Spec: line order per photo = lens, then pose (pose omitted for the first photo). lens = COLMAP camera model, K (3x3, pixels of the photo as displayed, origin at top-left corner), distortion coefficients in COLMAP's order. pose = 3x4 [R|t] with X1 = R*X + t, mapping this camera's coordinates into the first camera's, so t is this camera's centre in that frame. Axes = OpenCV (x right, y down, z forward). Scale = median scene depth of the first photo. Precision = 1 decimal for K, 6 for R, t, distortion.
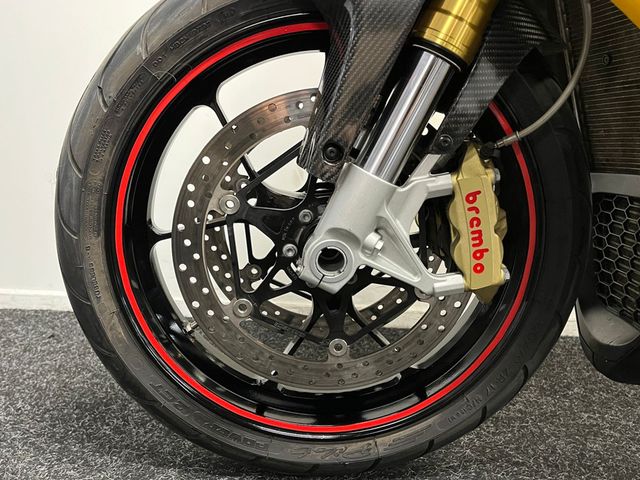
lens RADIAL K [[550.6, 0, 316.7], [0, 550.6, 235.6], [0, 0, 1]] dist [0.055516, -0.028866]
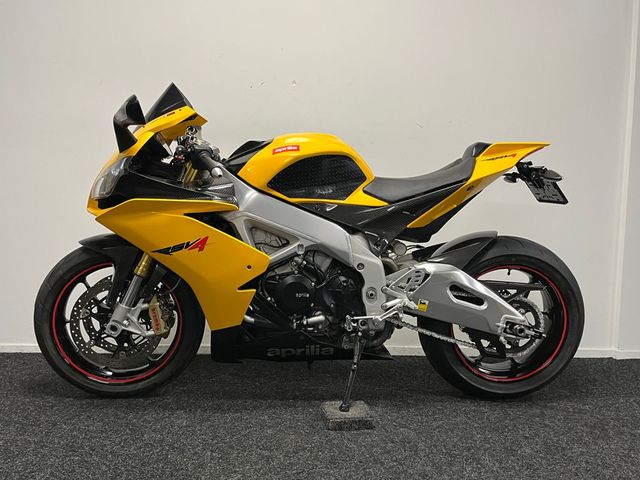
lens RADIAL K [[550.6, 0, 317.5], [0, 550.6, 239.9], [0, 0, 1]] dist [0.055516, -0.028866]
pose [[0.996304, -0.019944, 0.083546, 1.043464], [0.026576, 0.996517, -0.079042, -0.206486], [-0.081679, 0.080971, 0.993364, -2.735773]]
